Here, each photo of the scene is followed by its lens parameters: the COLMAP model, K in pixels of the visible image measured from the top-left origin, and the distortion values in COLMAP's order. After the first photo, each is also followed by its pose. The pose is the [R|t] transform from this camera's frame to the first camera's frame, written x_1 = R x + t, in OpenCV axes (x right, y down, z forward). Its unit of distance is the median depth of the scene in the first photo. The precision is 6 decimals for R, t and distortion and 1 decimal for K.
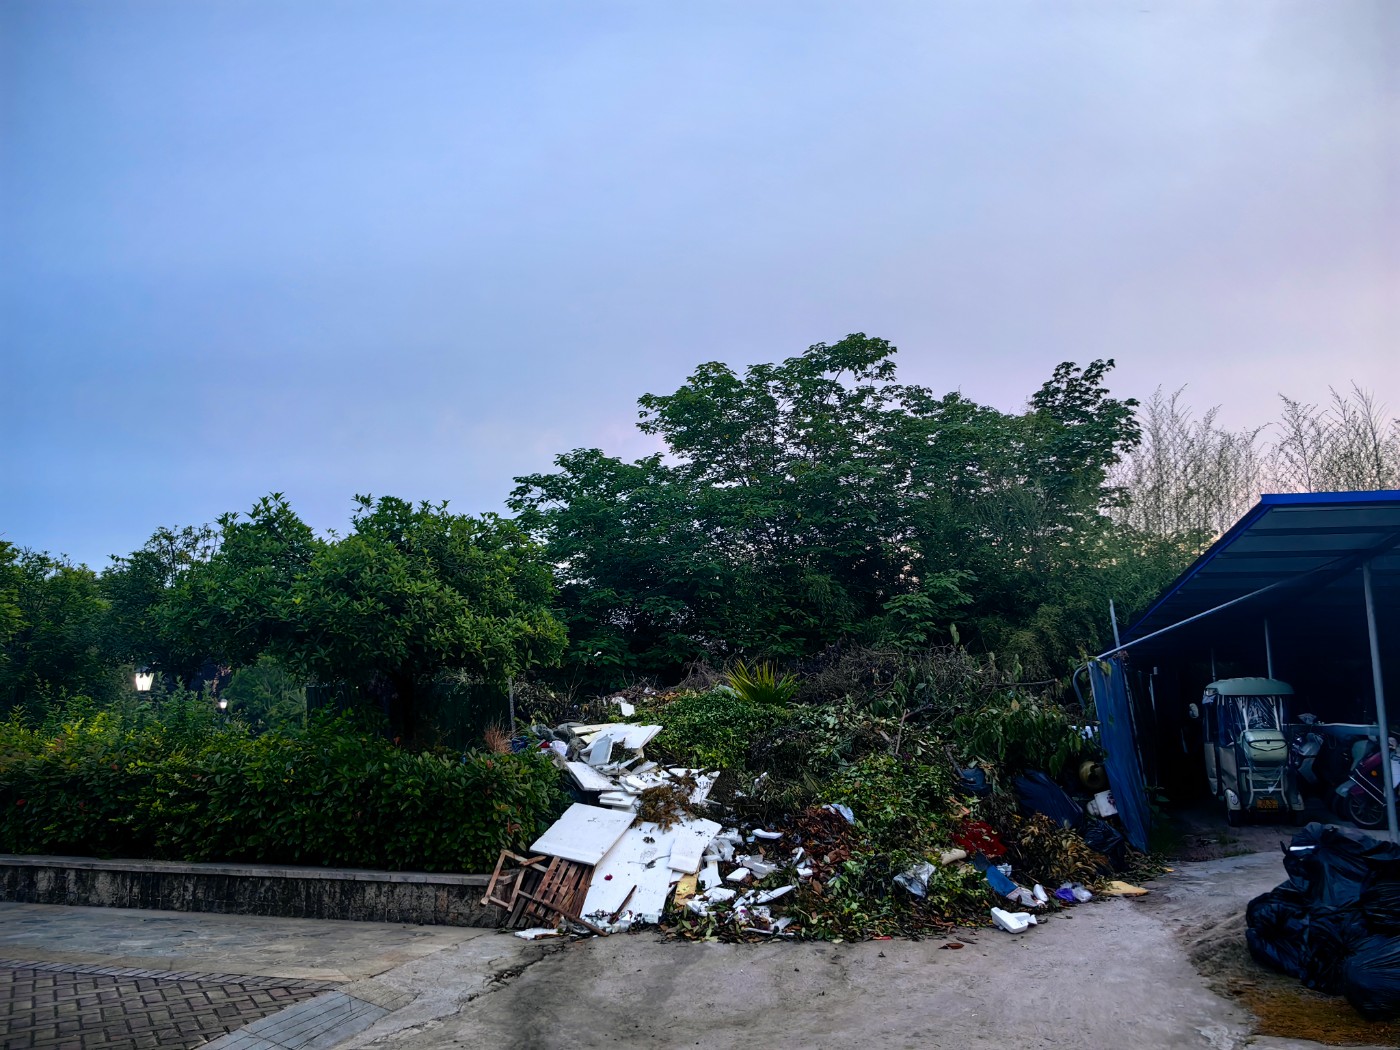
lens RADIAL K [[1089.8, 0, 700.0], [0, 1089.8, 525.0], [0, 0, 1]] dist [0.025704, -0.037966]
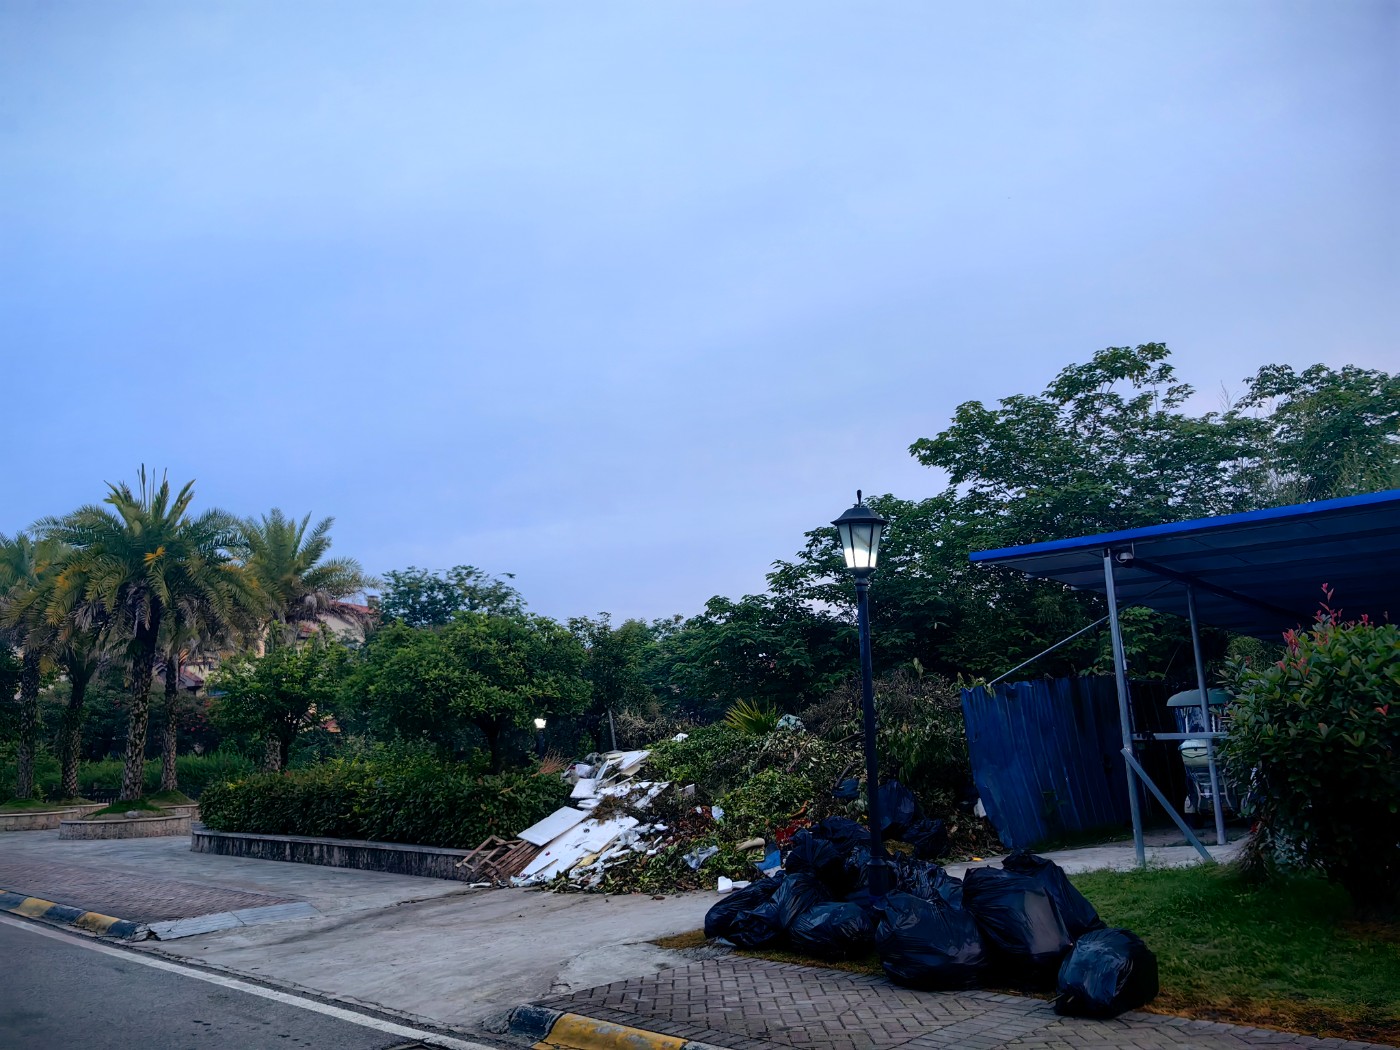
lens RADIAL K [[1089.8, 0, 700.0], [0, 1089.8, 525.0], [0, 0, 1]] dist [0.025704, -0.037966]
pose [[0.870468, -0.124537, -0.476209, 0.812339], [0.119022, 0.992009, -0.041866, -0.044406], [0.477618, -0.020236, 0.878335, -0.223778]]
